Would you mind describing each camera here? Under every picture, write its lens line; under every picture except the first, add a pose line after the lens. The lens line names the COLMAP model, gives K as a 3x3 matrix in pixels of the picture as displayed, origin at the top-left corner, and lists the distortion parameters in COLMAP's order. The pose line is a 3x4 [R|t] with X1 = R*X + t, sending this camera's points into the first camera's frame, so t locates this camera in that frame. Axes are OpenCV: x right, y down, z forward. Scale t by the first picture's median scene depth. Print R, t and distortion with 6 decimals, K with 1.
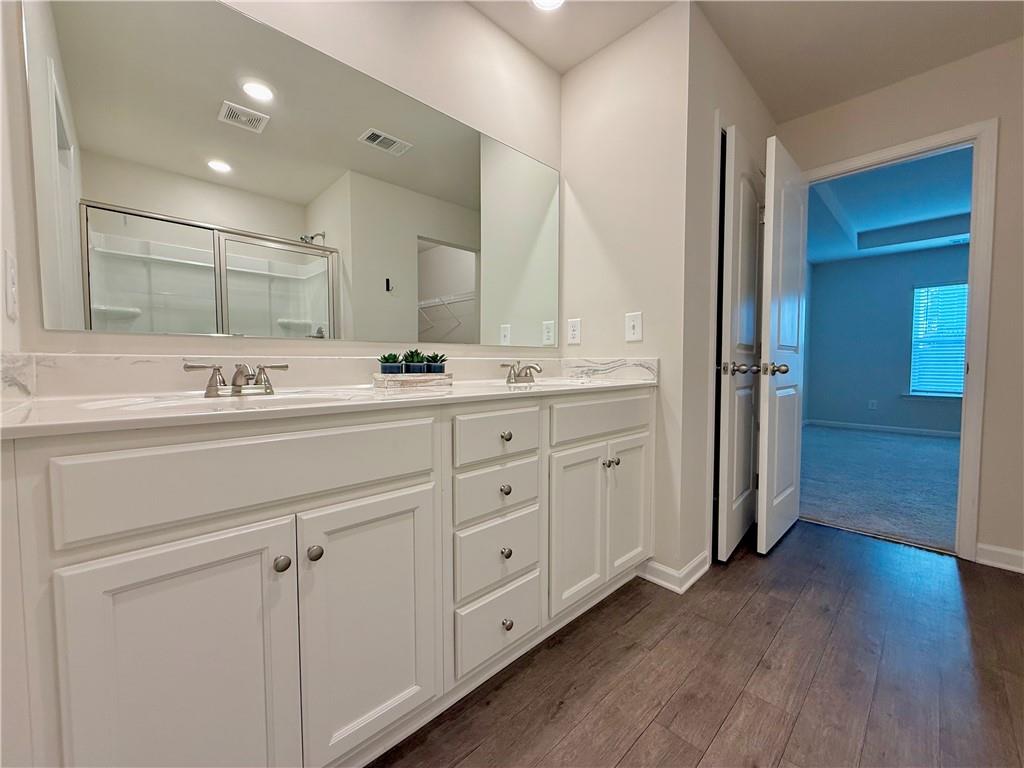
lens RADIAL K [[407.7, 0, 512.3], [0, 407.7, 383.1], [0, 0, 1]] dist [-0.000866, 0.000142]
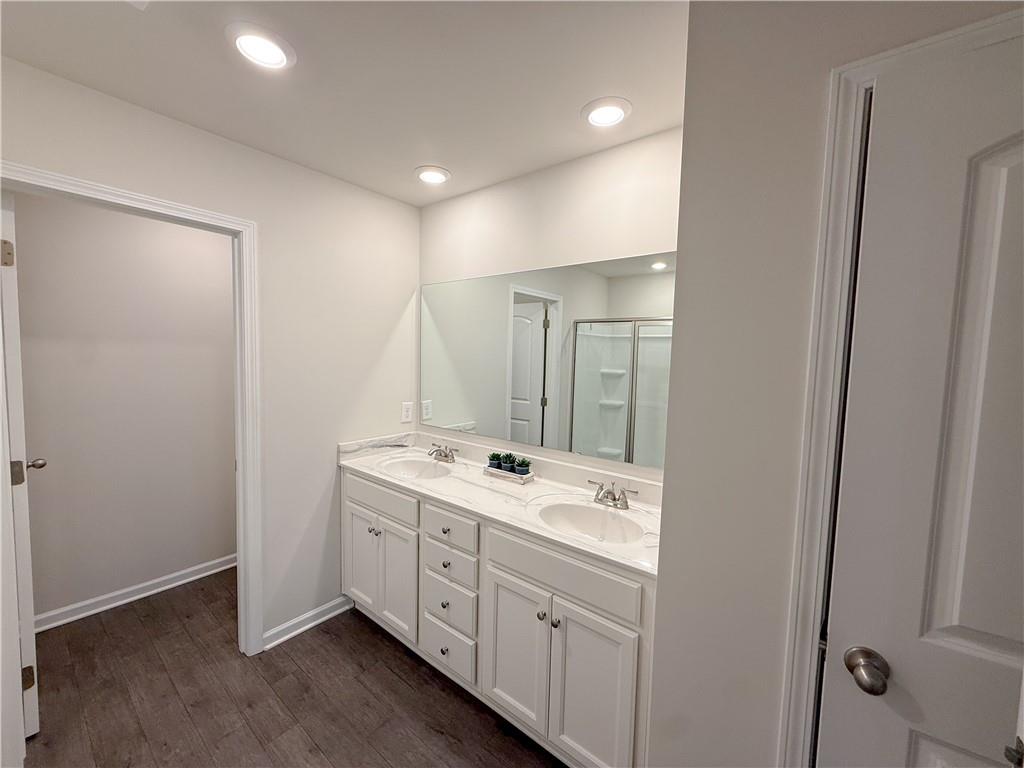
lens RADIAL K [[407.7, 0, 512.3], [0, 407.7, 383.1], [0, 0, 1]] dist [-0.000866, 0.000142]
pose [[0.136062, 0.072345, -0.988055, 1.370528], [-0.074986, 0.995221, 0.062544, -0.490438], [0.987858, 0.065581, 0.140837, 0.908341]]
